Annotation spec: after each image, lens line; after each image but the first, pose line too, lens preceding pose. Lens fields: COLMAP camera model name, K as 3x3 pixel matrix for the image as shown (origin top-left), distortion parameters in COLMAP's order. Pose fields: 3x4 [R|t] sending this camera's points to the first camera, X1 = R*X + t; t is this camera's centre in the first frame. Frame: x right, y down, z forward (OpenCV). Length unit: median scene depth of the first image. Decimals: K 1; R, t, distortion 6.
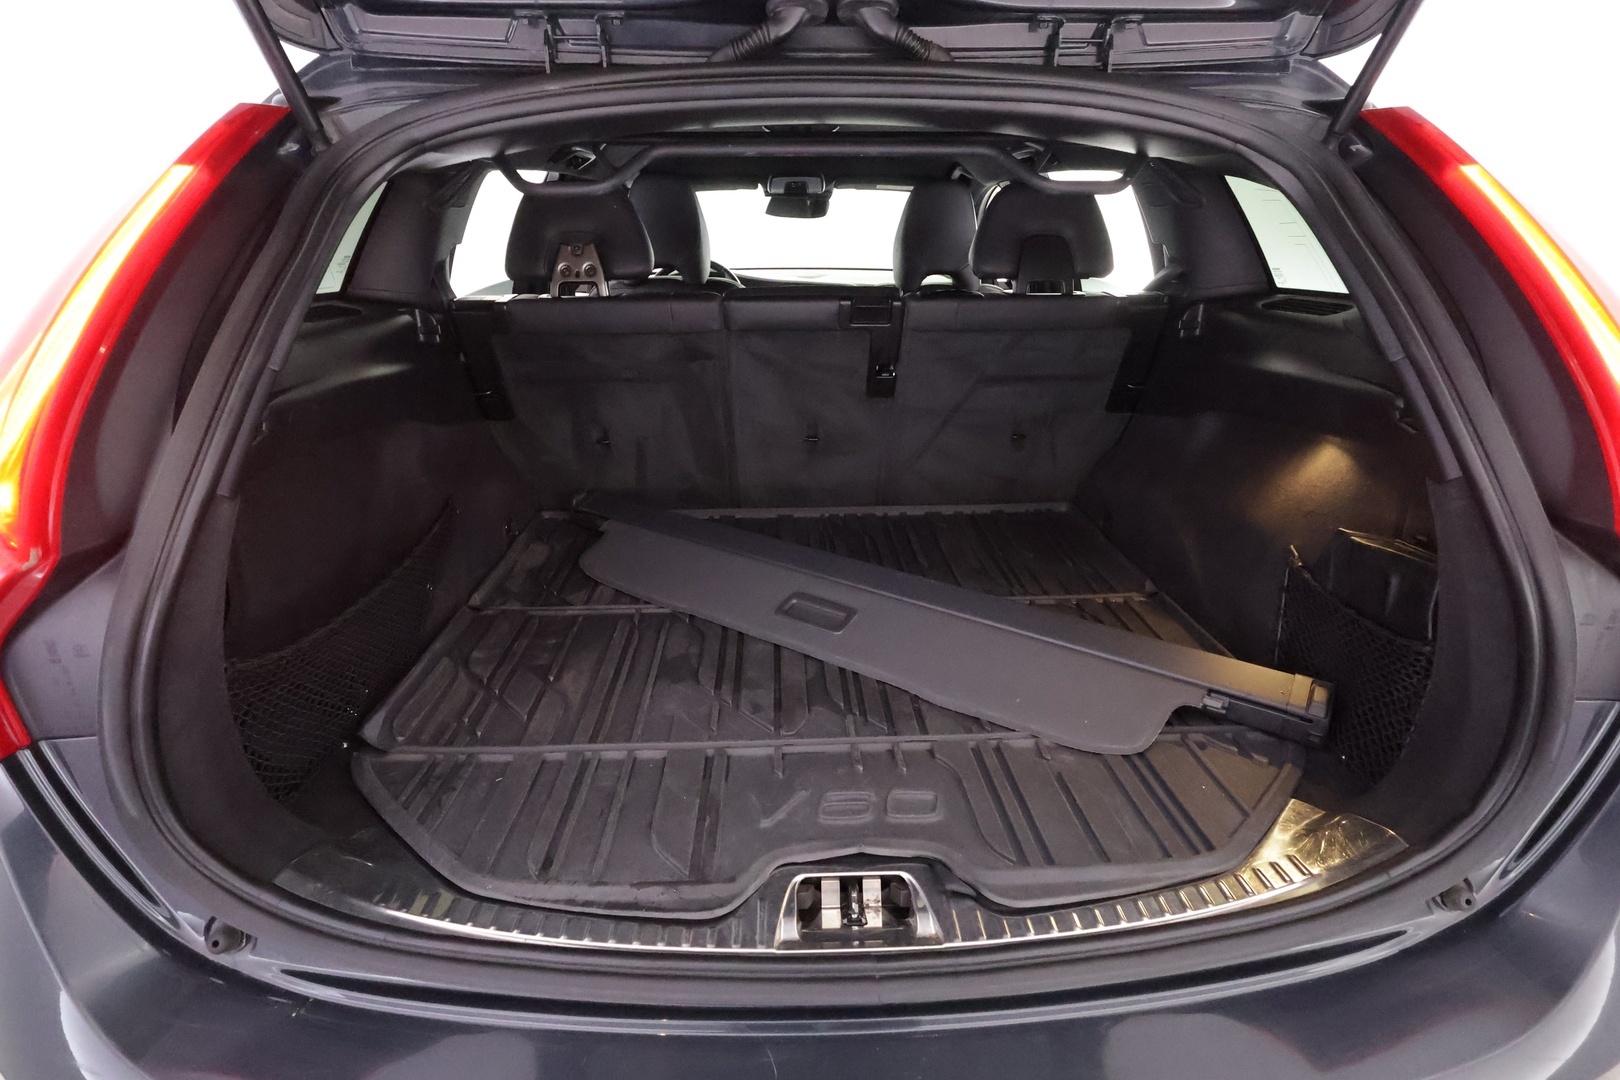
lens RADIAL K [[818.7, 0, 805.5], [0, 818.7, 541.1], [0, 0, 1]] dist [-0.000273, -0.000127]
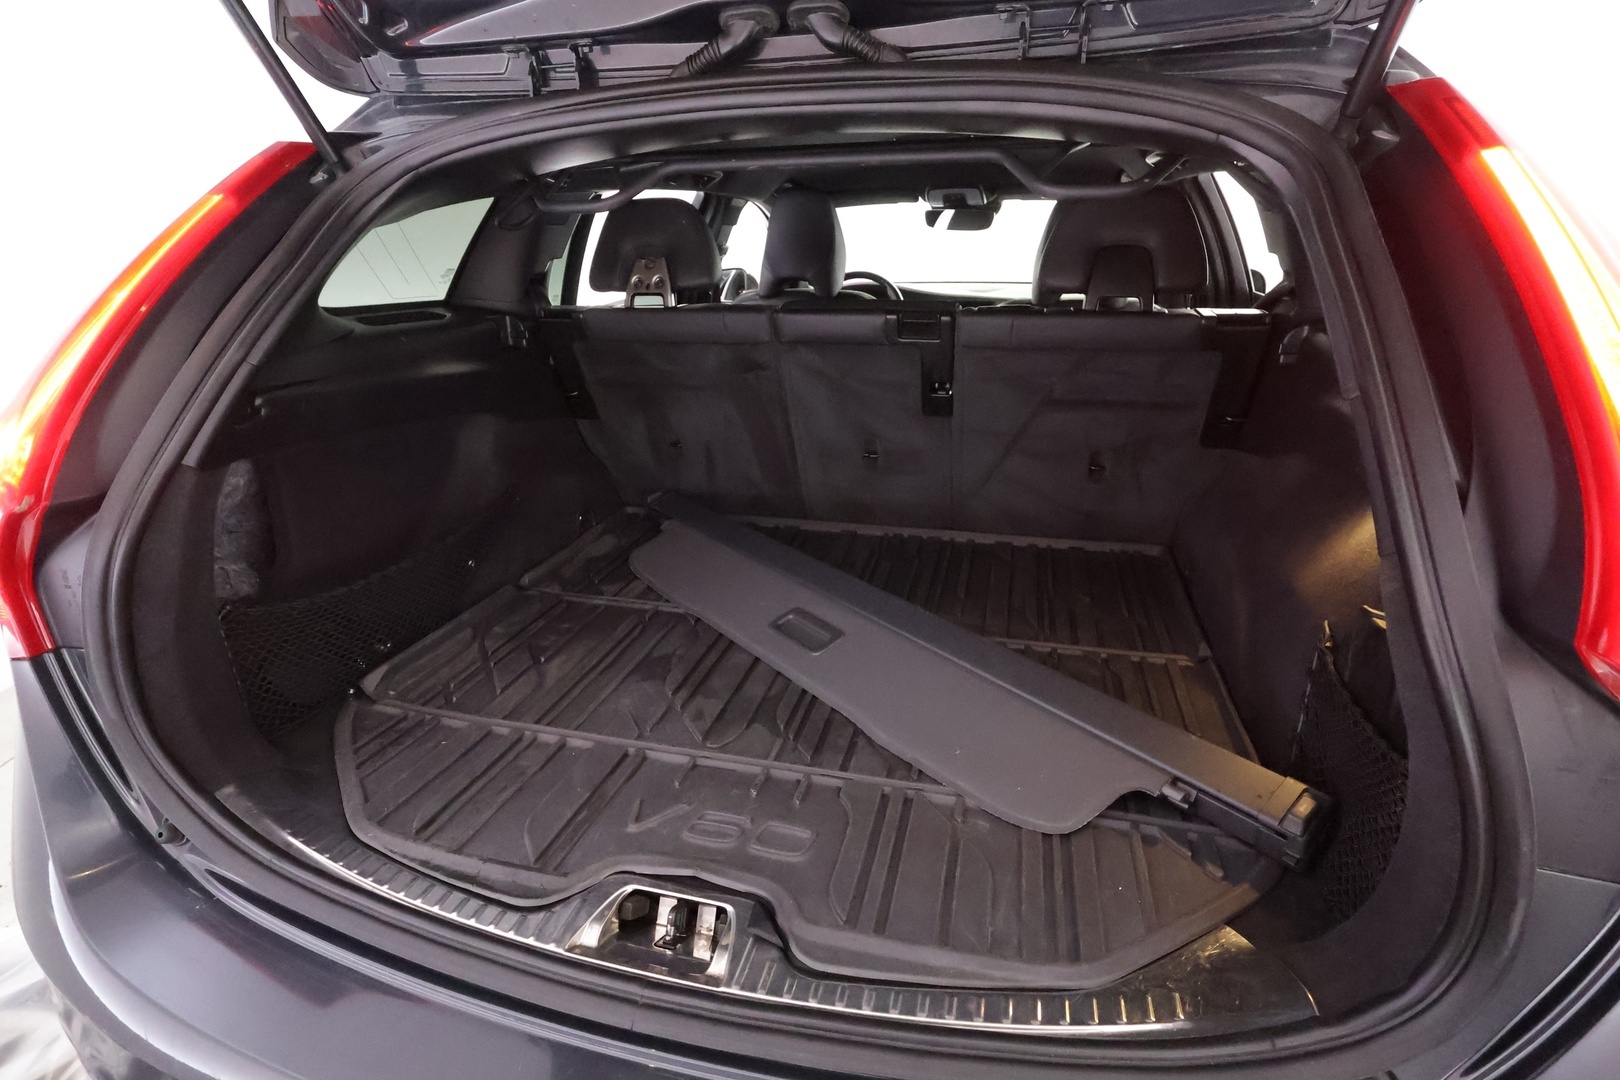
lens RADIAL K [[817.2, 0, 811.1], [0, 817.2, 538.7], [0, 0, 1]] dist [-0.000894, -0.000016]
pose [[0.952861, 0.094013, -0.288475, 0.320302], [-0.099109, 0.995072, -0.003079, -0.021647], [0.286764, 0.031524, 0.957483, 0.069264]]
